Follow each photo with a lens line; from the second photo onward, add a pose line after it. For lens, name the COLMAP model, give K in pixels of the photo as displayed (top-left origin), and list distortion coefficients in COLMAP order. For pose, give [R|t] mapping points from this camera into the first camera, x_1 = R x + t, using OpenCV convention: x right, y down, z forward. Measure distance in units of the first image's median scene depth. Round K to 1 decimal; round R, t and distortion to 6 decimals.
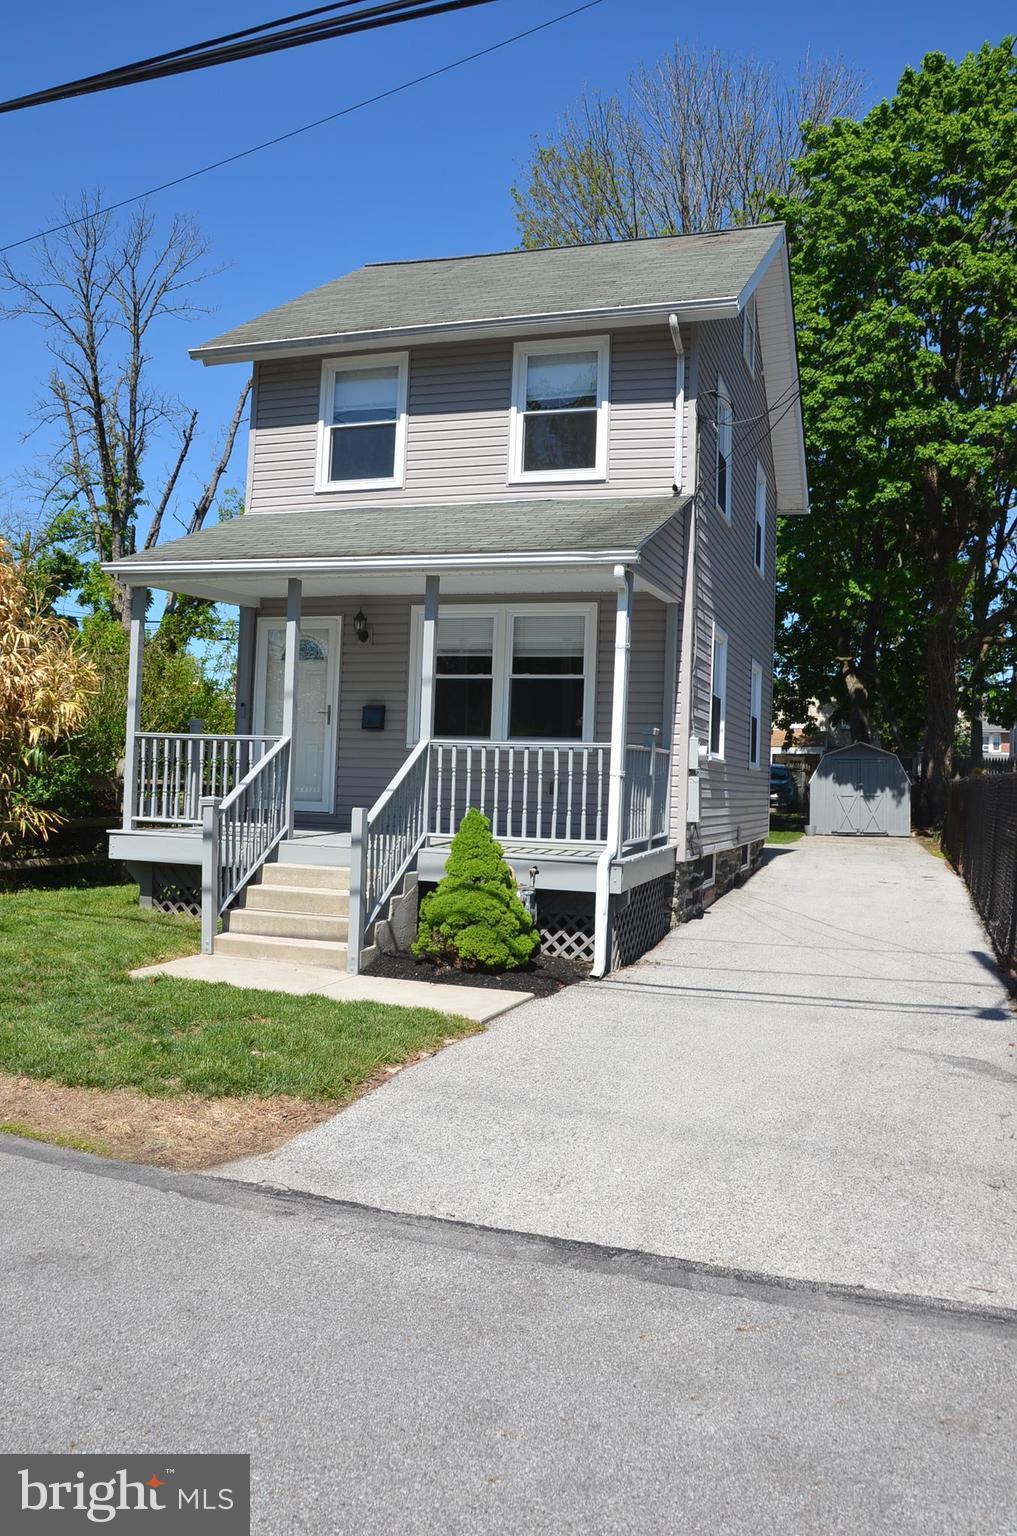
lens RADIAL K [[1238.6, 0, 508.5], [0, 1238.6, 768.0], [0, 0, 1]] dist [-0.149419, 0.109153]
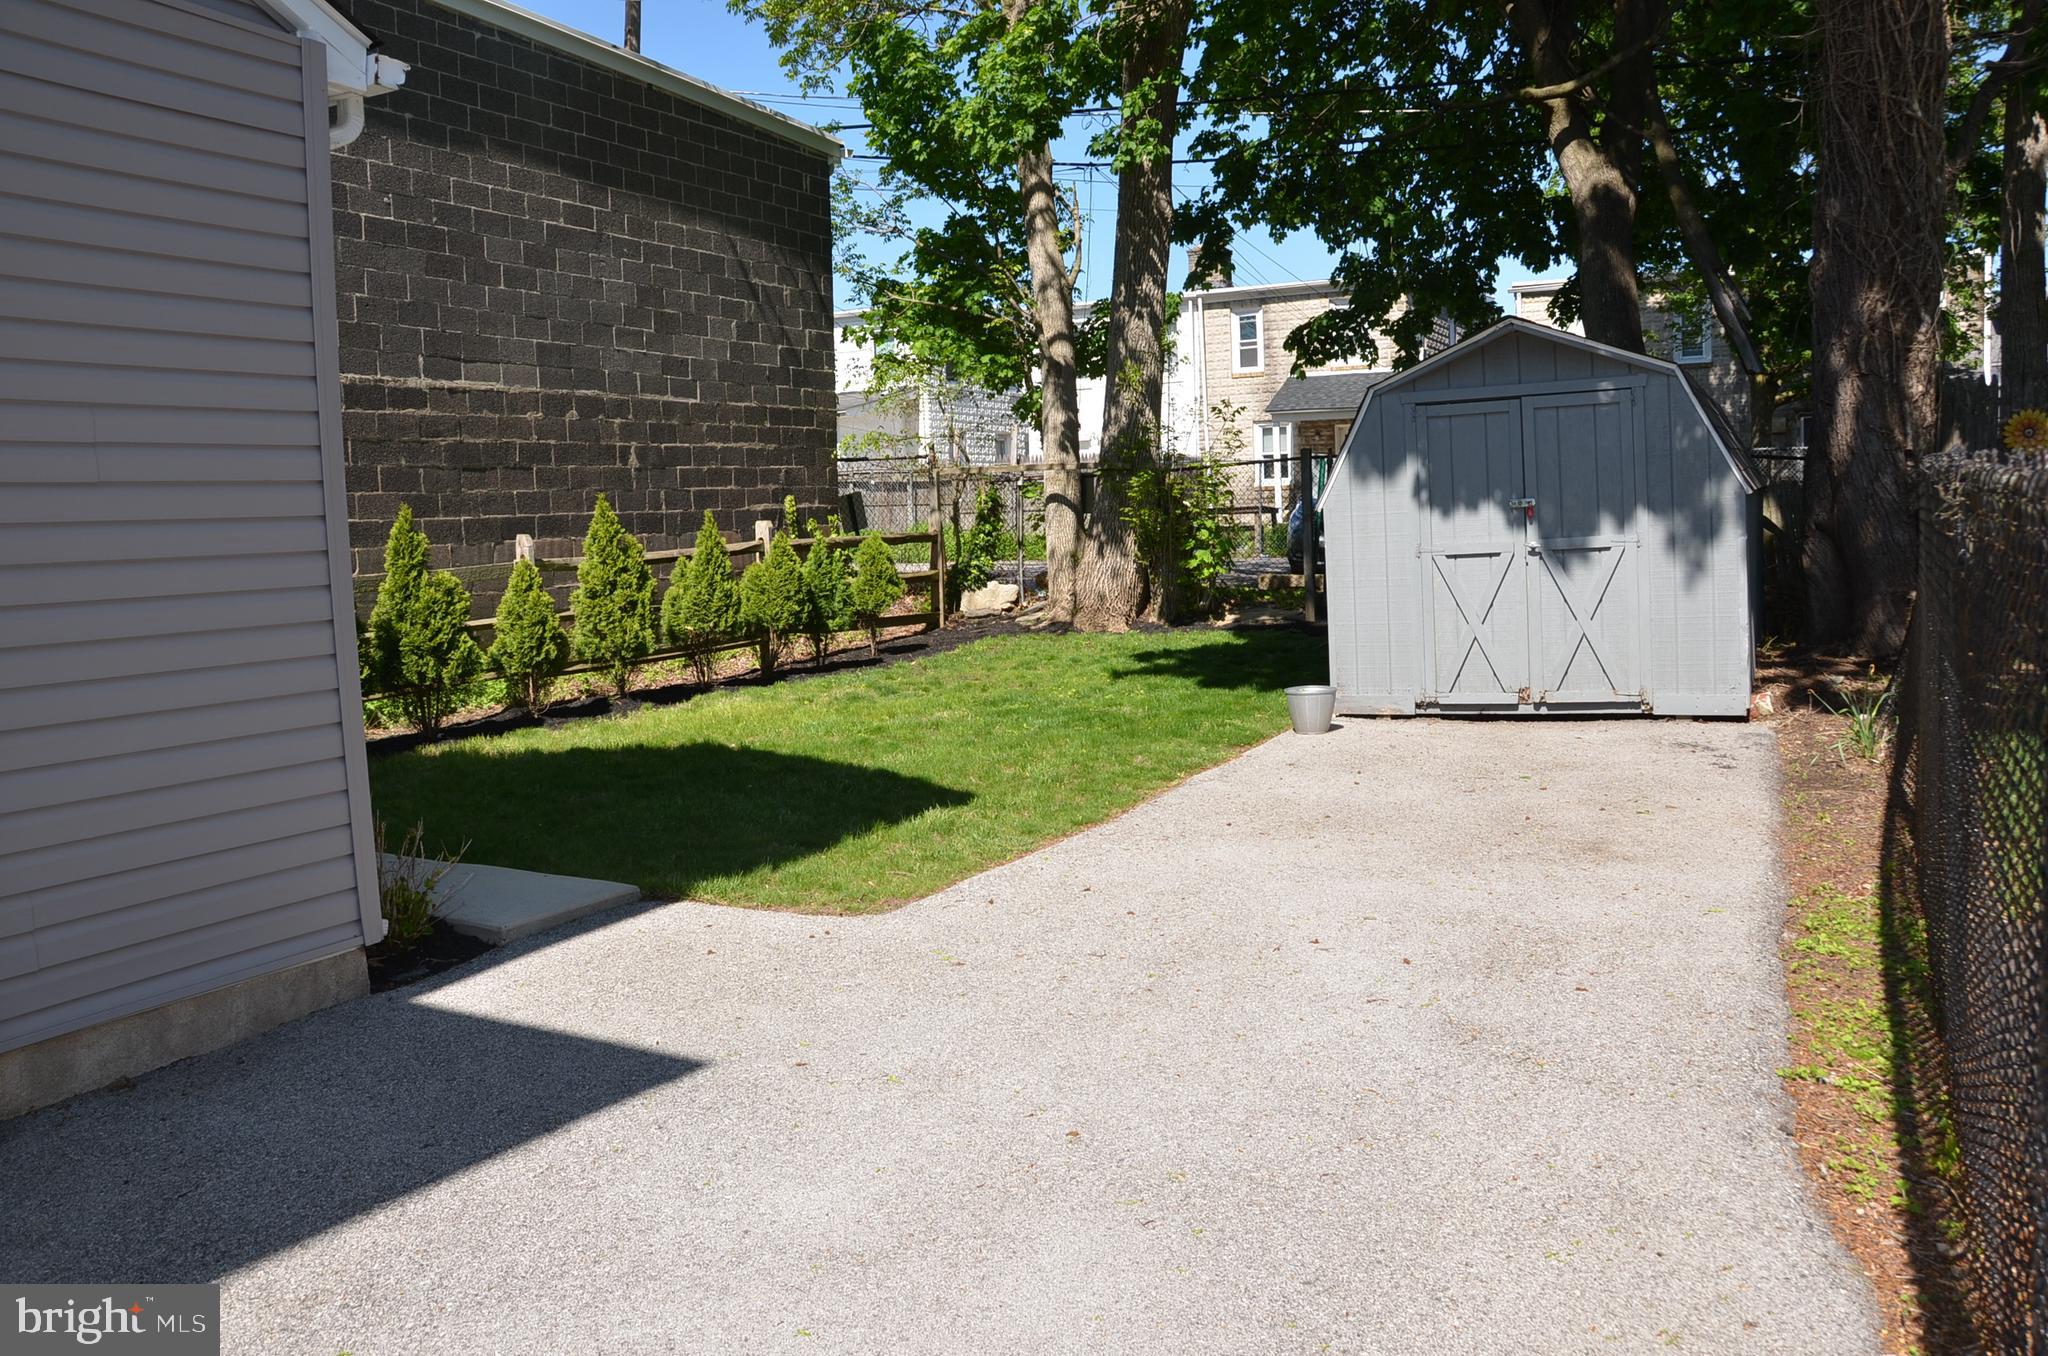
lens RADIAL K [[1651.5, 0, 1022.7], [0, 1651.5, 663.6], [0, 0, 1]] dist [-0.149419, 0.109153]
pose [[0.985004, -0.048792, -0.165491, 0.242210], [0.065387, 0.993197, 0.096358, 0.008276], [0.159664, -0.105734, 0.981493, 0.674246]]
